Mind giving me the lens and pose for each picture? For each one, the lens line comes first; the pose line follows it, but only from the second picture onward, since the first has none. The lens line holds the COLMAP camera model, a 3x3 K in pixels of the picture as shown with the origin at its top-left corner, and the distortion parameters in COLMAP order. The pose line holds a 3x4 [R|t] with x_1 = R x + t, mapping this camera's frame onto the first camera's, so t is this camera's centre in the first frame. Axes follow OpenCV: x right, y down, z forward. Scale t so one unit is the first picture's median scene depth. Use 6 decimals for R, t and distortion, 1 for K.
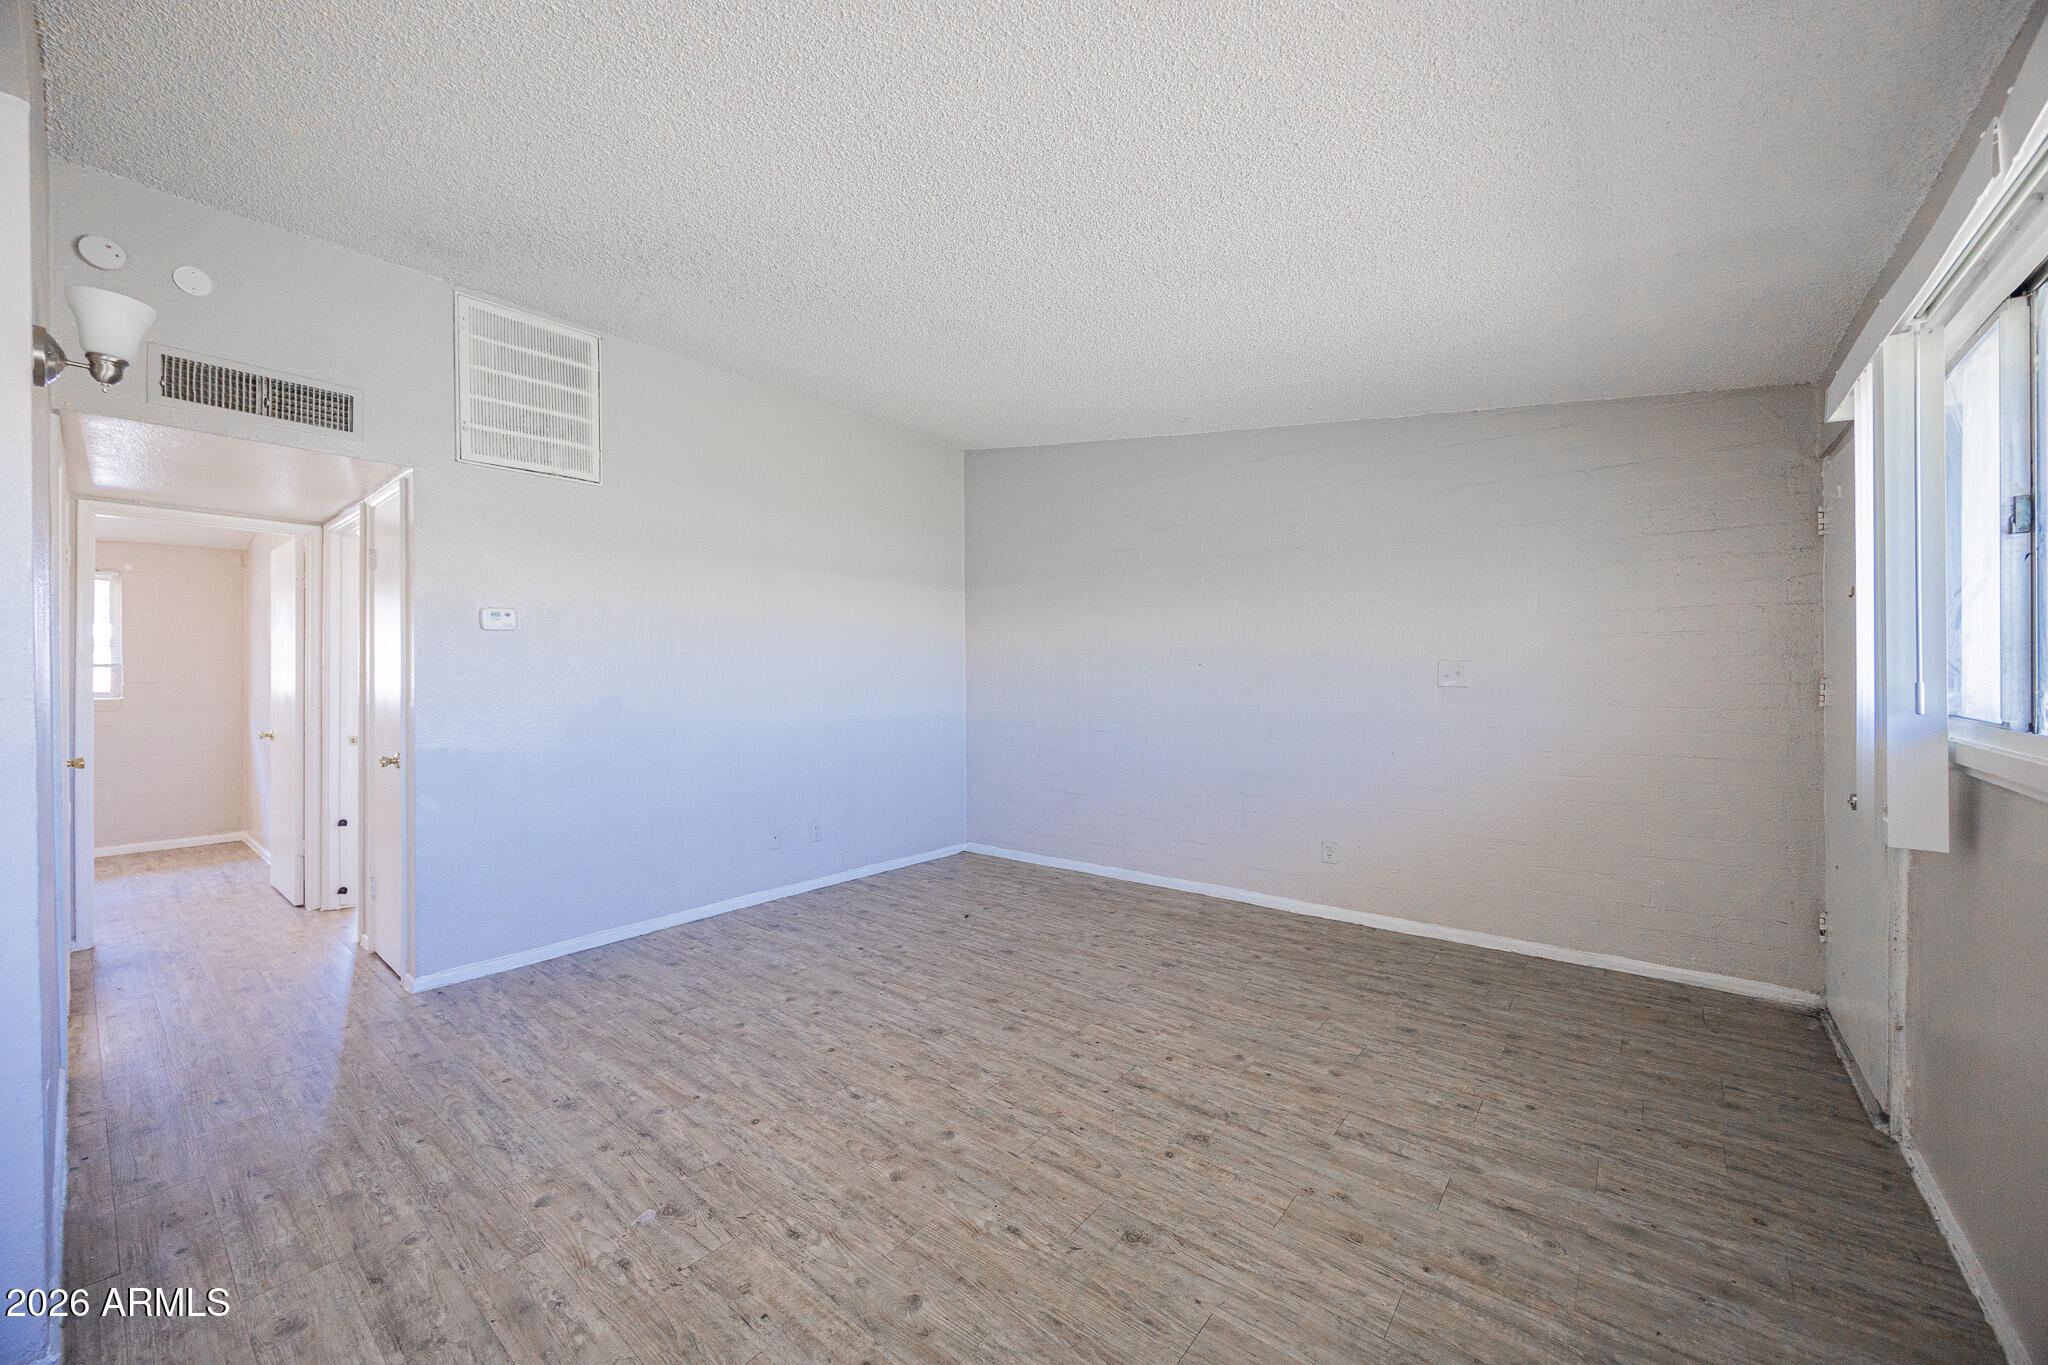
lens RADIAL K [[781.4, 0, 1026.6], [0, 781.4, 681.0], [0, 0, 1]] dist [-0.002636, -0.000080]
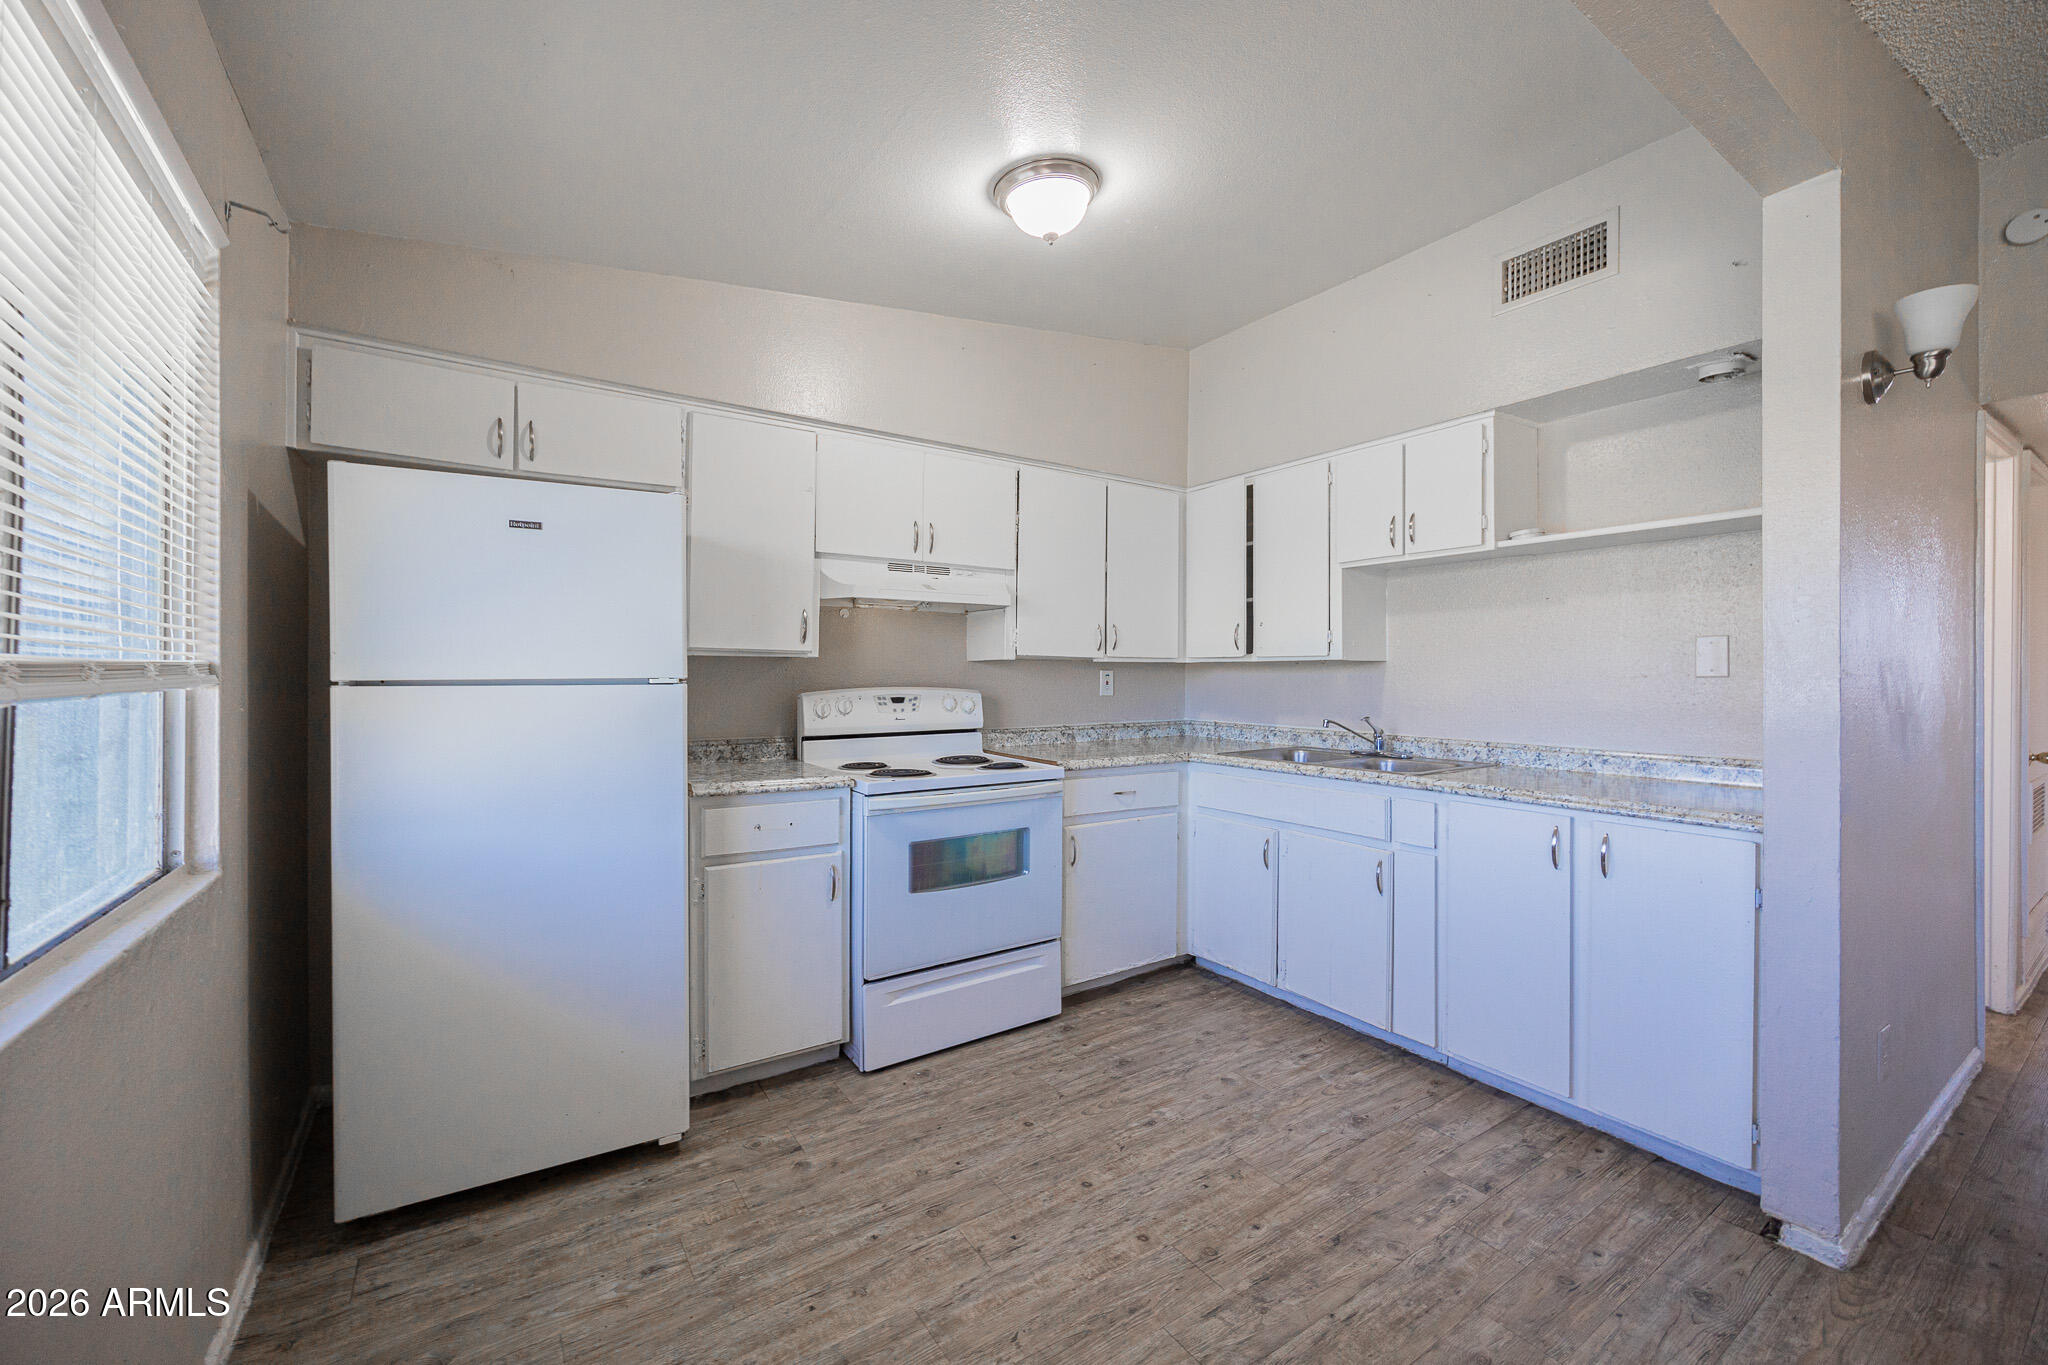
lens RADIAL K [[806.8, 0, 1021.2], [0, 806.8, 680.3], [0, 0, 1]] dist [-0.002900, -0.000263]
pose [[-0.300289, 0.008907, -0.953807, 0.130160], [-0.011126, 0.999856, 0.012840, 0.013584], [0.953783, 0.014468, -0.300147, 0.100673]]
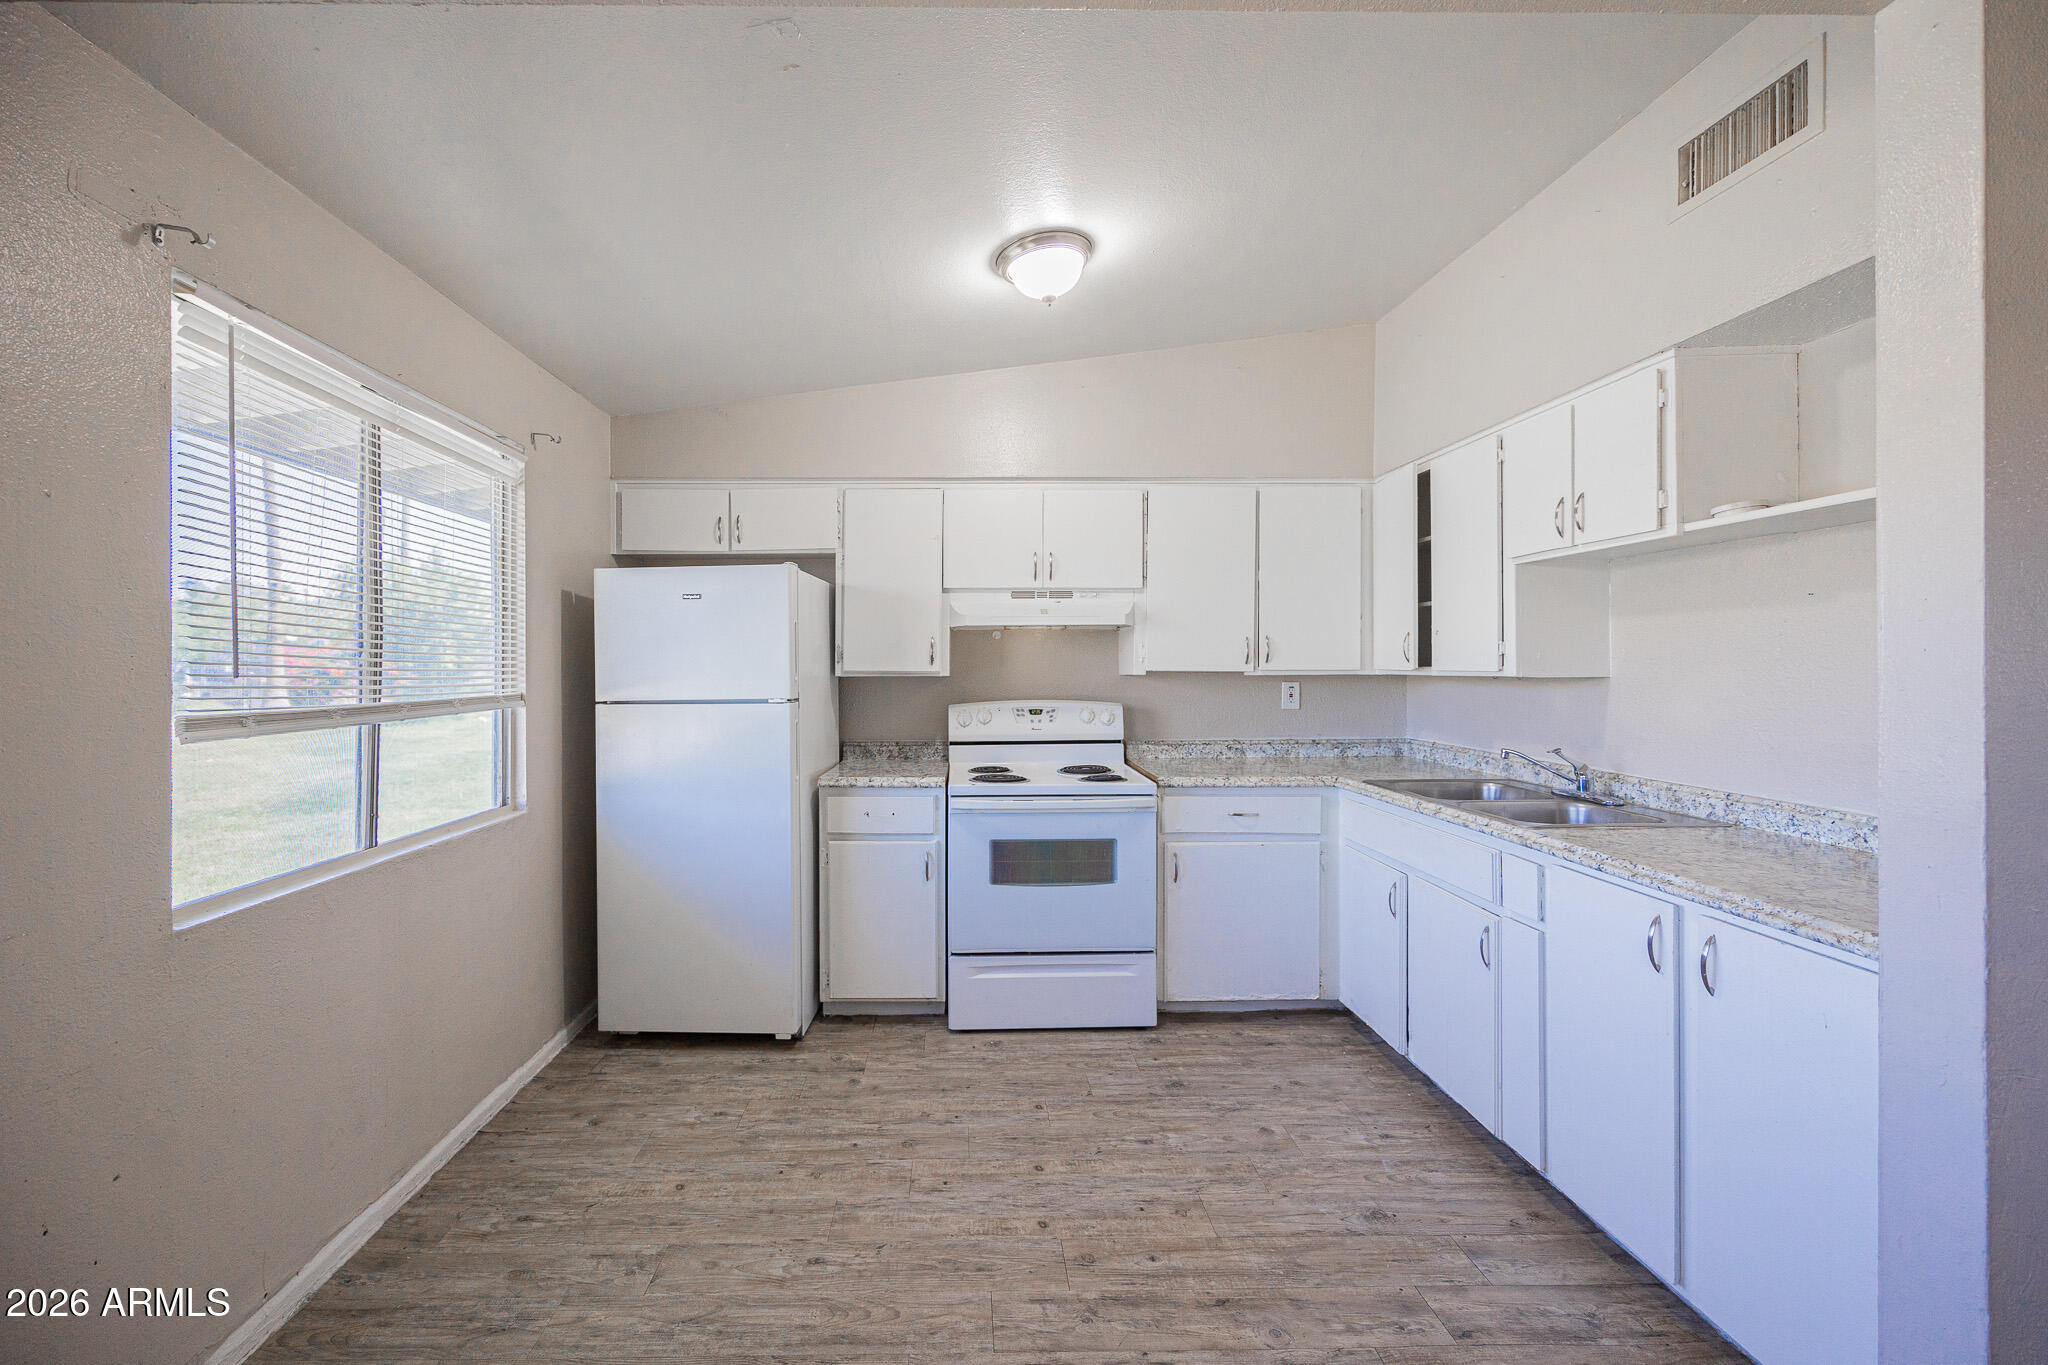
lens RADIAL K [[805.3, 0, 966.3], [0, 805.3, 669.3], [0, 0, 1]] dist [0.000568, -0.000033]
pose [[-0.773286, 0.009836, -0.633981, -0.029038], [0.000284, 0.999885, 0.015166, -0.031438], [0.634057, 0.011547, -0.773200, 0.533892]]
